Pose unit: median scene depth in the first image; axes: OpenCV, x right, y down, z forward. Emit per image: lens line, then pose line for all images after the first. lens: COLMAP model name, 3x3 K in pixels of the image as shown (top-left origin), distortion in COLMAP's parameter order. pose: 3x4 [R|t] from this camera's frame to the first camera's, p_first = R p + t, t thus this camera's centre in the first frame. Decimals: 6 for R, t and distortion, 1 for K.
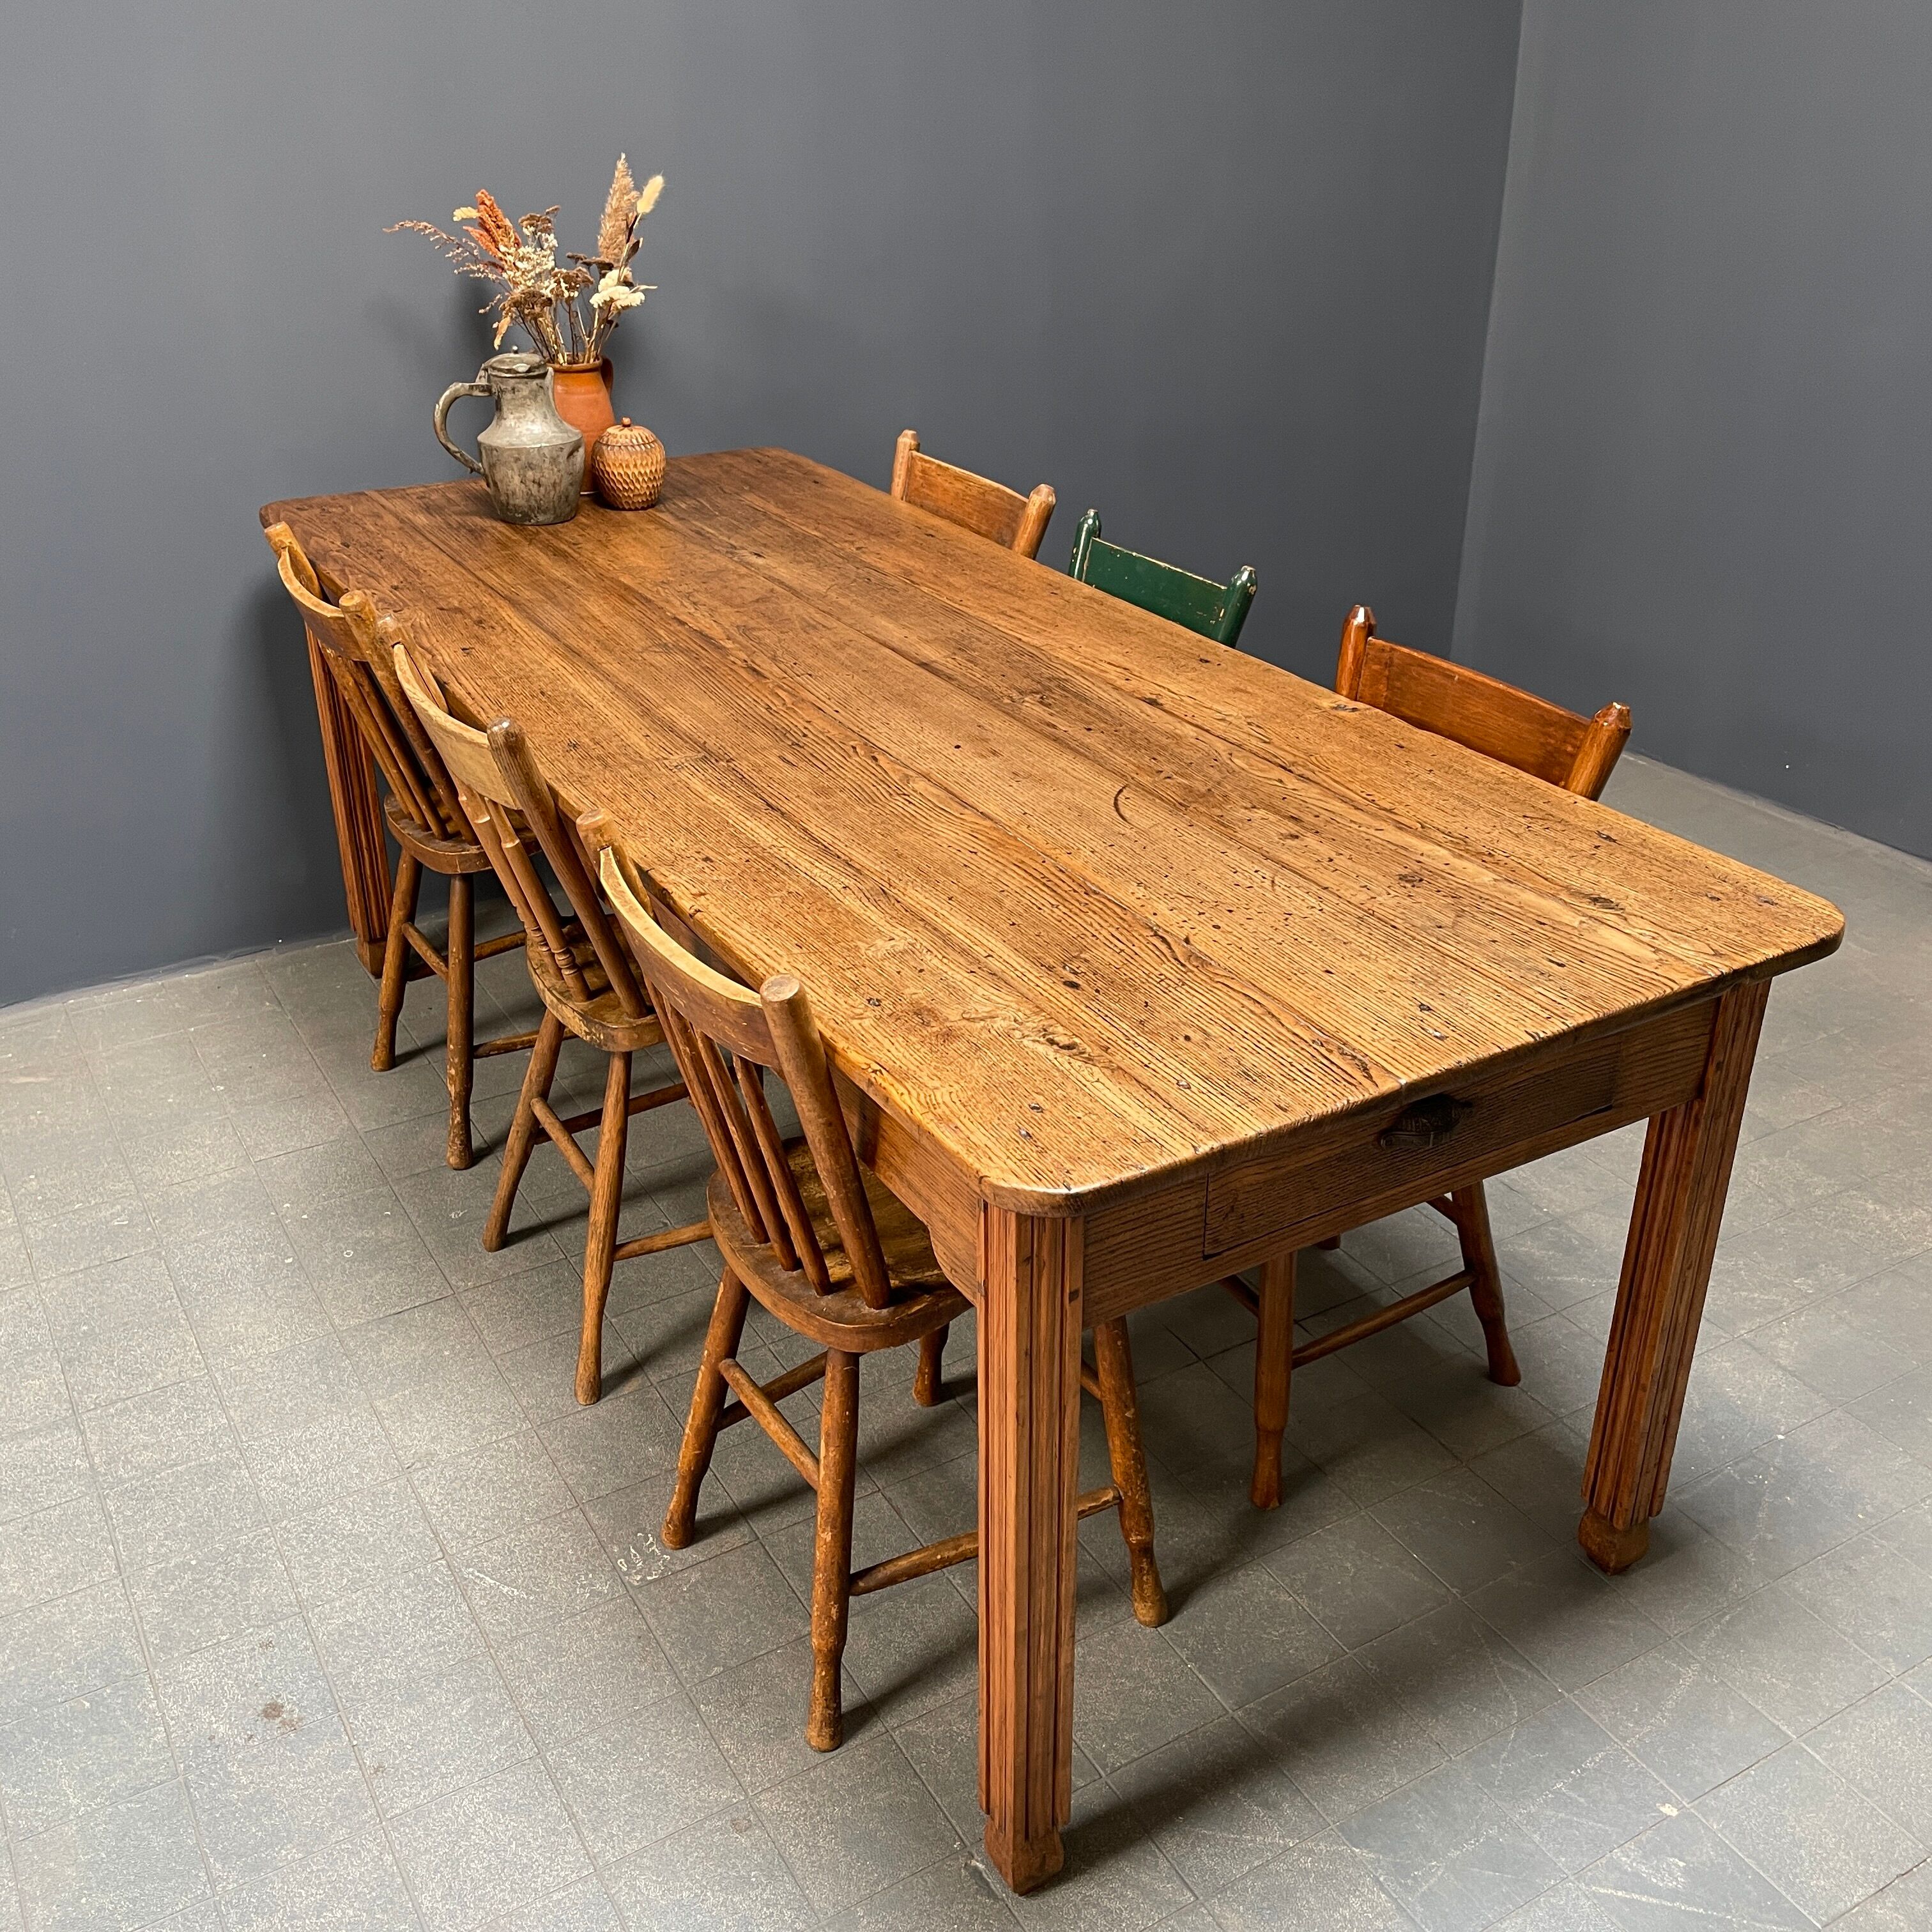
lens RADIAL K [[1958.7, 0, 977.1], [0, 1958.7, 956.5], [0, 0, 1]] dist [0.119655, -0.209428]
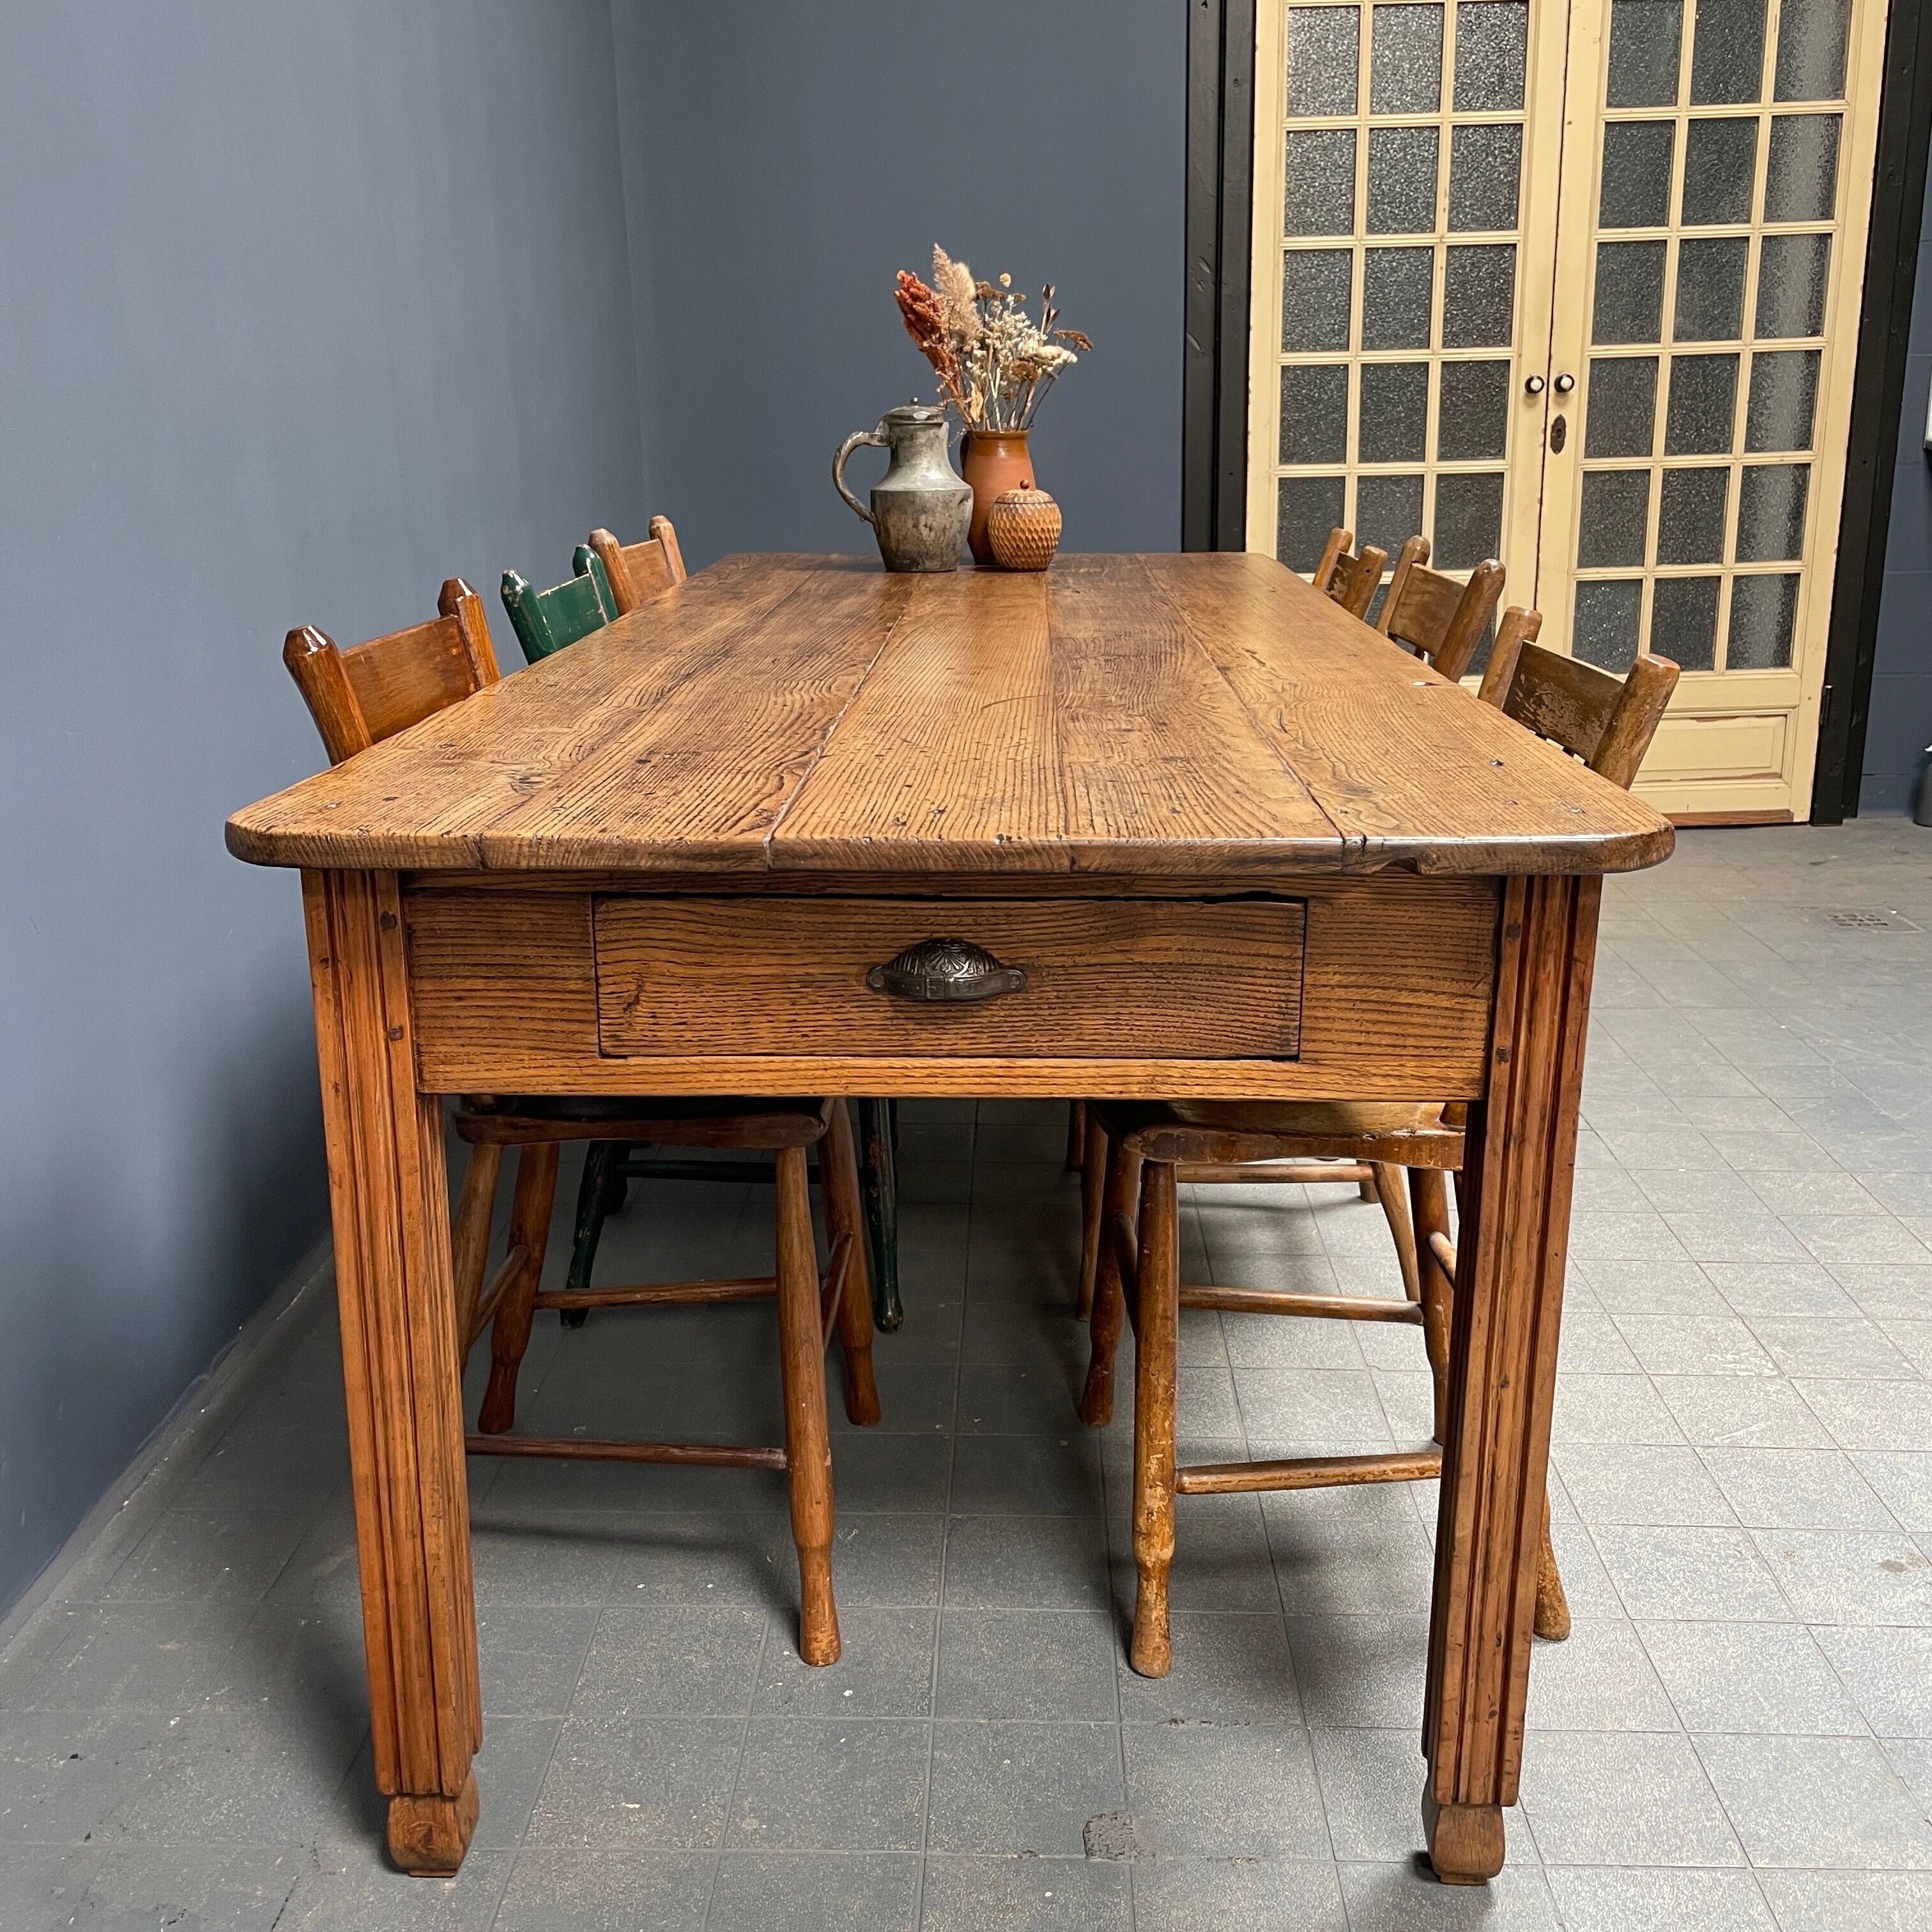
lens RADIAL K [[1954.8, 0, 974.6], [0, 1954.8, 954.6], [0, 0, 1]] dist [0.114061, -0.178781]
pose [[0.844367, 0.144711, -0.515851, 0.498885], [-0.241909, 0.962073, -0.126077, 0.134519], [0.478042, 0.231245, 0.847350, 0.283361]]
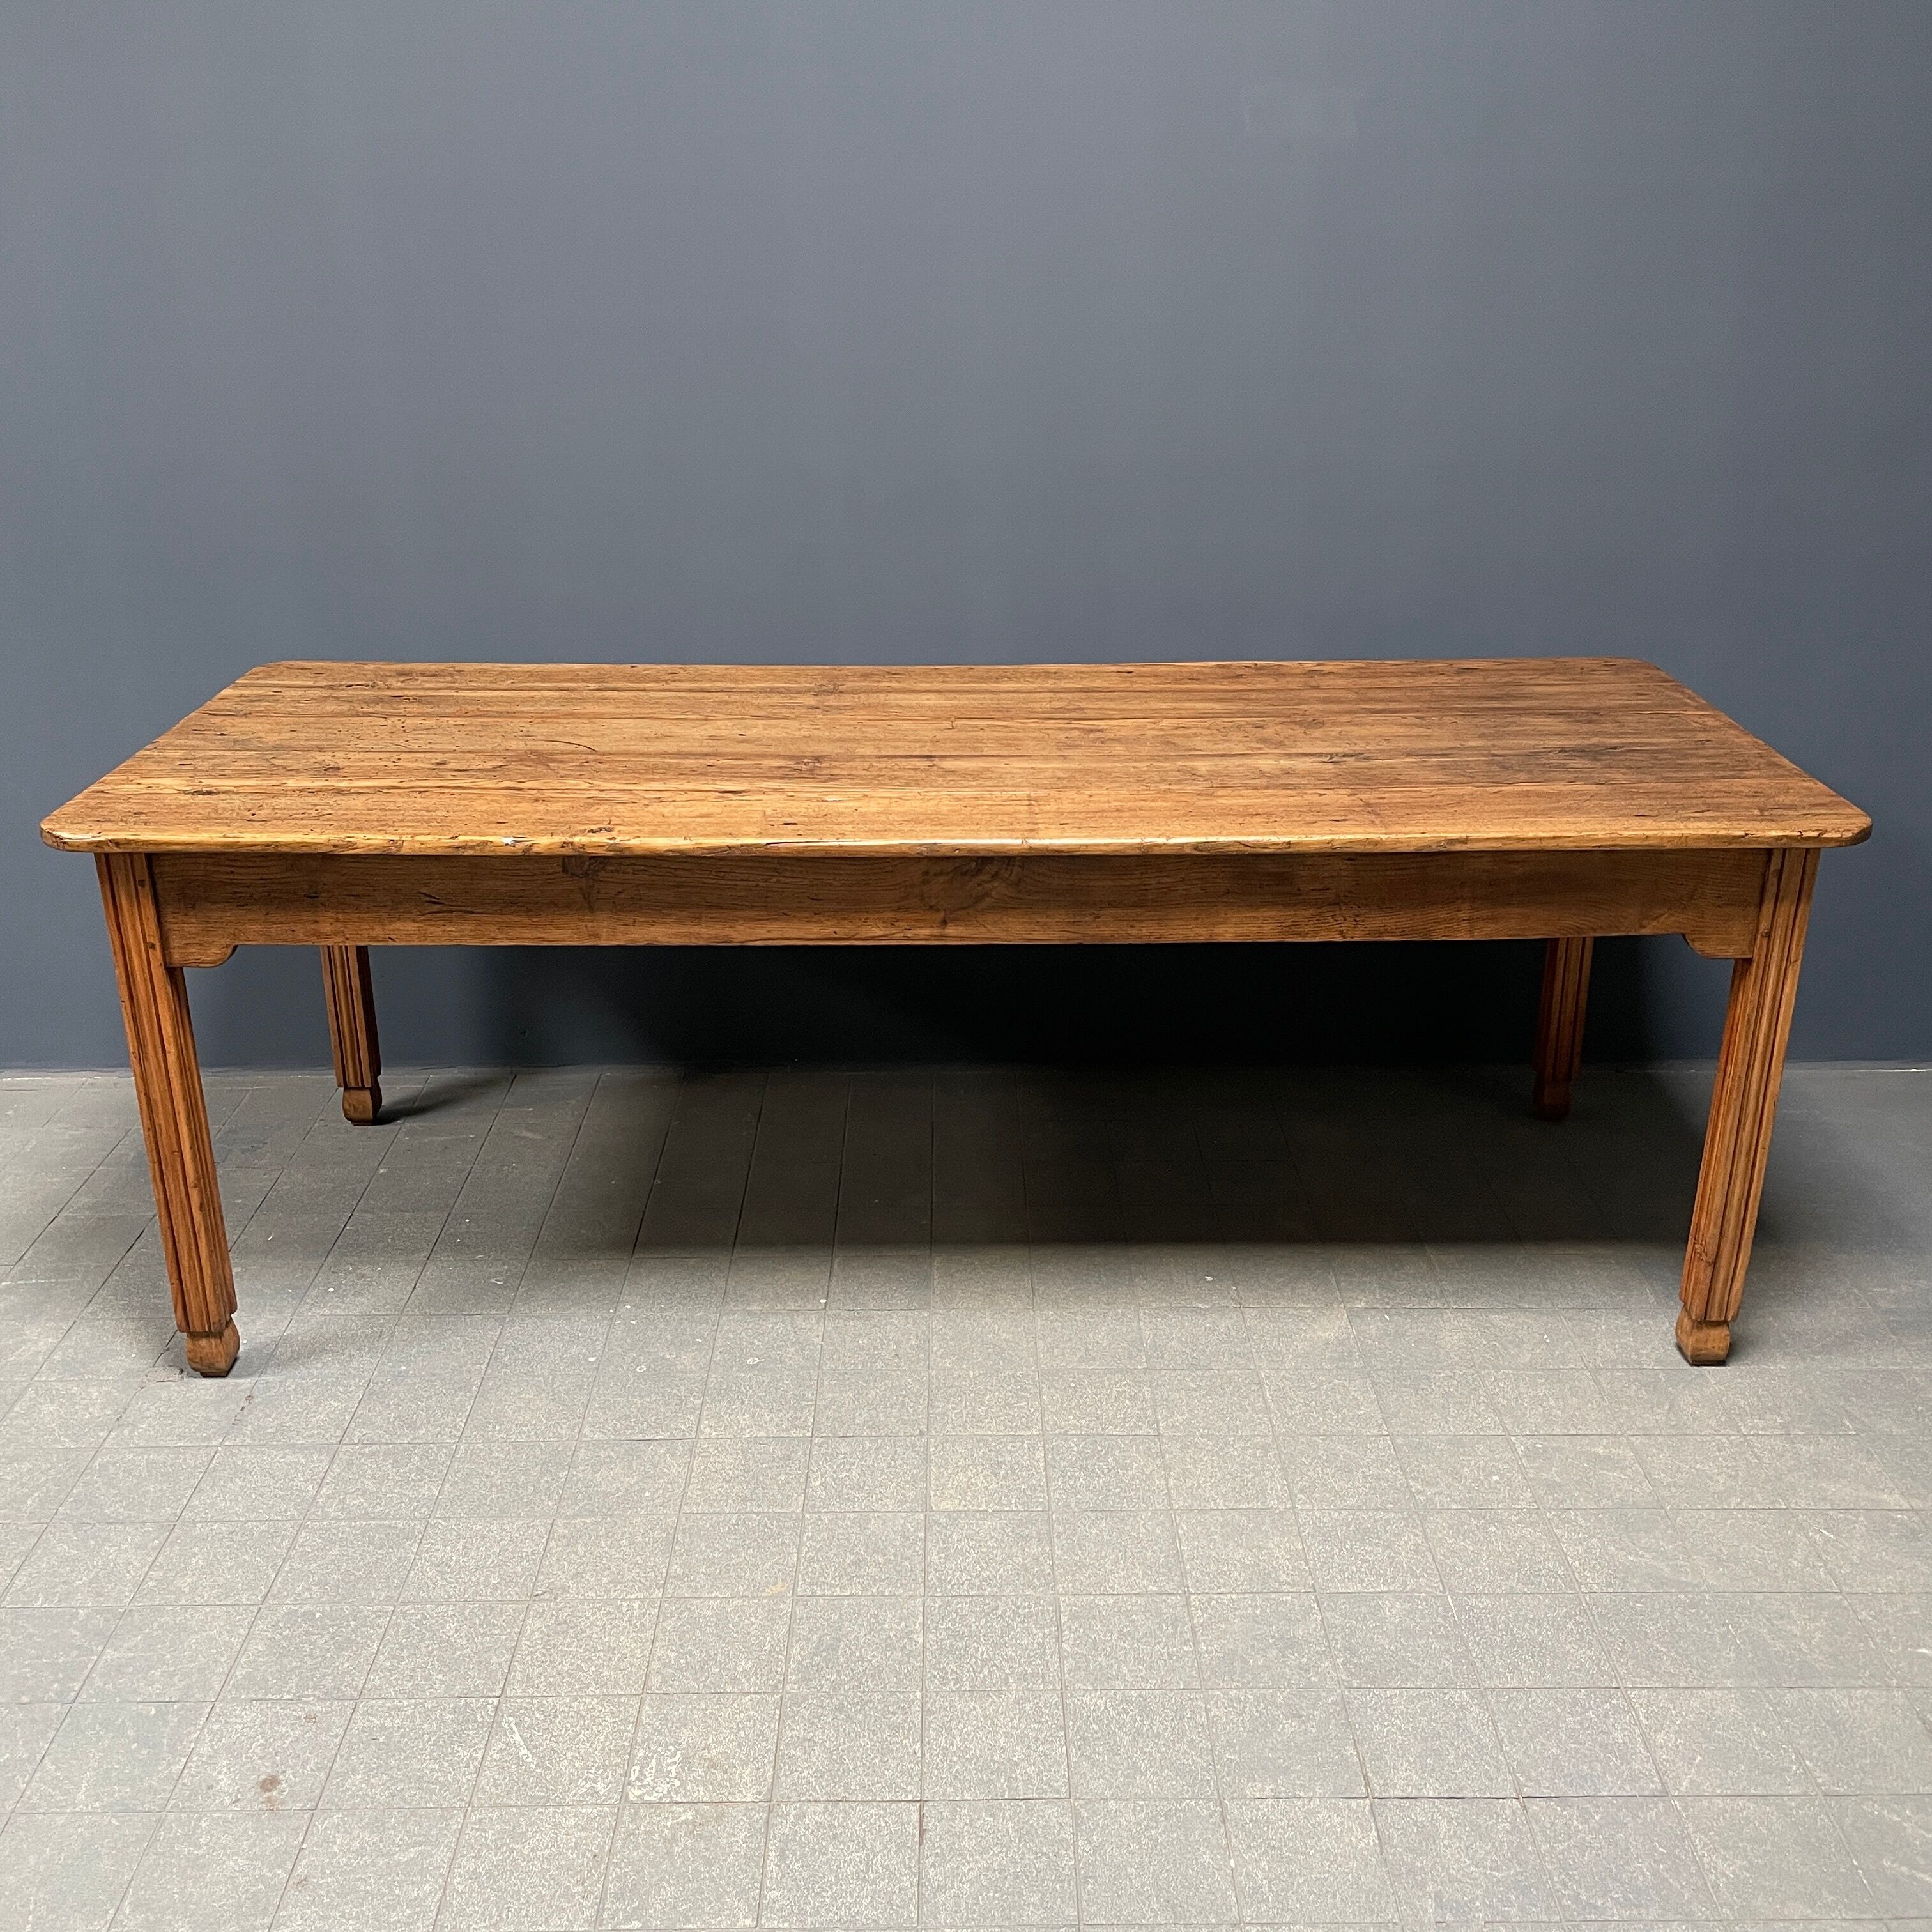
lens RADIAL K [[1954.8, 0, 974.6], [0, 1954.8, 954.6], [0, 0, 1]] dist [0.114061, -0.178781]
pose [[-0.501948, 0.321339, -0.802988, 1.038000], [-0.393176, 0.742165, 0.542774, -0.791798], [0.770364, 0.588160, -0.246186, 1.577789]]
